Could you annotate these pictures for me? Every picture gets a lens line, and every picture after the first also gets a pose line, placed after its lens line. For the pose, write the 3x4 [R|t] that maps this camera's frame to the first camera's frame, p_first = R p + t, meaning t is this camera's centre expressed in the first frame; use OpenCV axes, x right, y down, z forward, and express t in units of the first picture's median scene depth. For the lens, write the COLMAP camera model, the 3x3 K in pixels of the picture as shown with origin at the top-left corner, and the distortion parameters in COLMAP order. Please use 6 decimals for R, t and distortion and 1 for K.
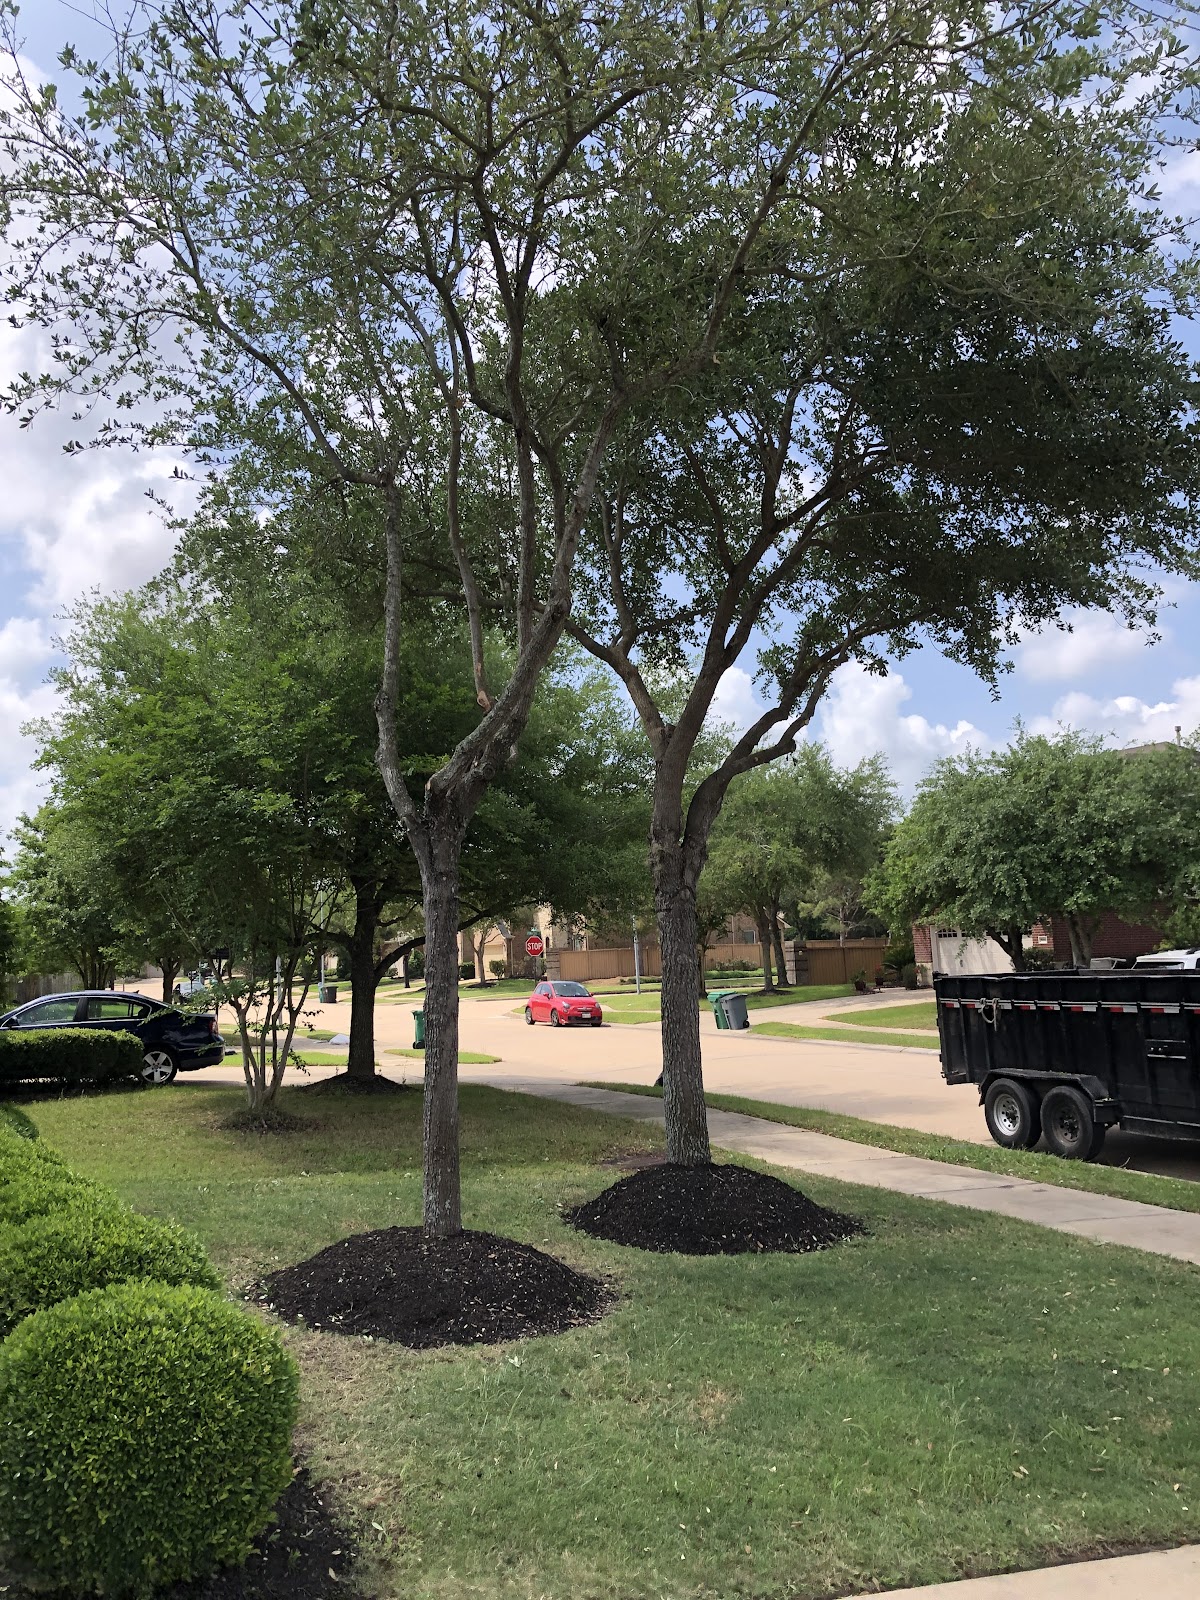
lens RADIAL K [[1175.6, 0, 632.8], [0, 1175.6, 799.7], [0, 0, 1]] dist [0.002556, 0.000721]
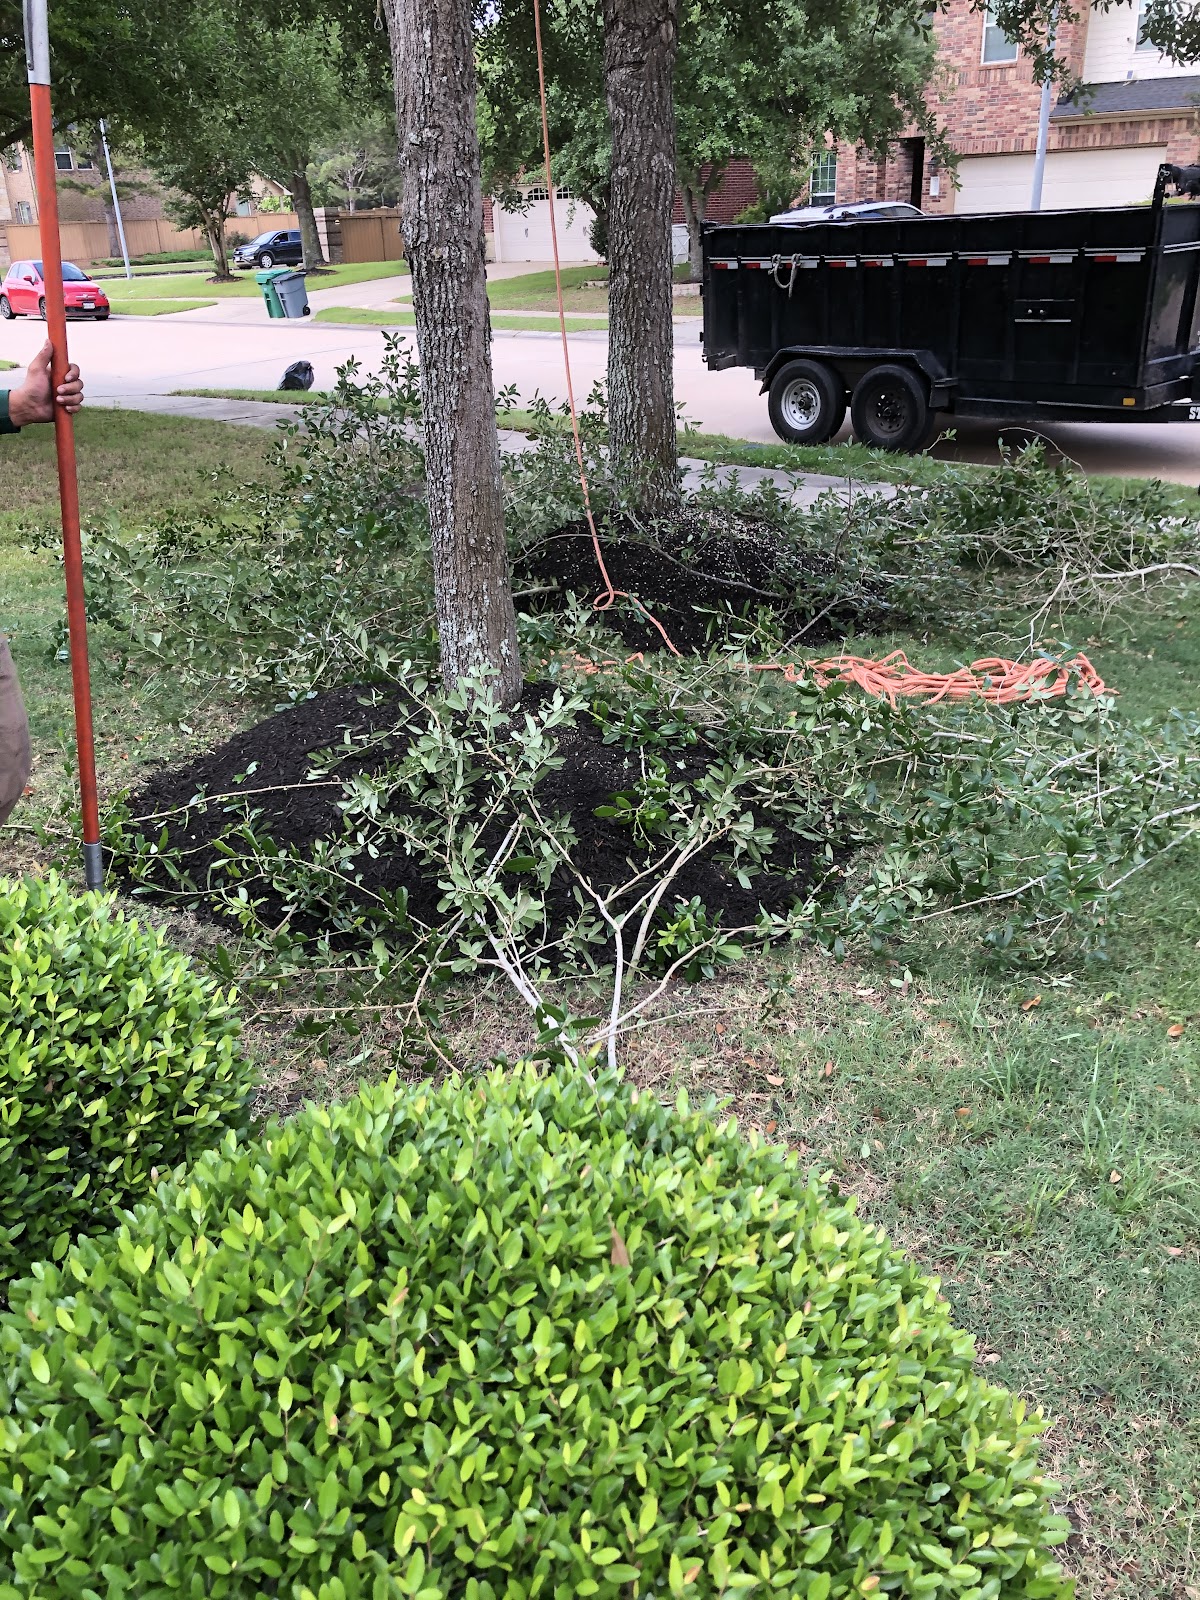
lens RADIAL K [[1161.7, 0, 600.0], [0, 1161.7, 800.0], [0, 0, 1]] dist [0.008632, 0.004080]
pose [[0.930374, -0.164248, 0.327762, -0.123586], [-0.044038, 0.837485, 0.544683, 0.051609], [-0.363958, -0.521193, 0.771940, 0.232435]]
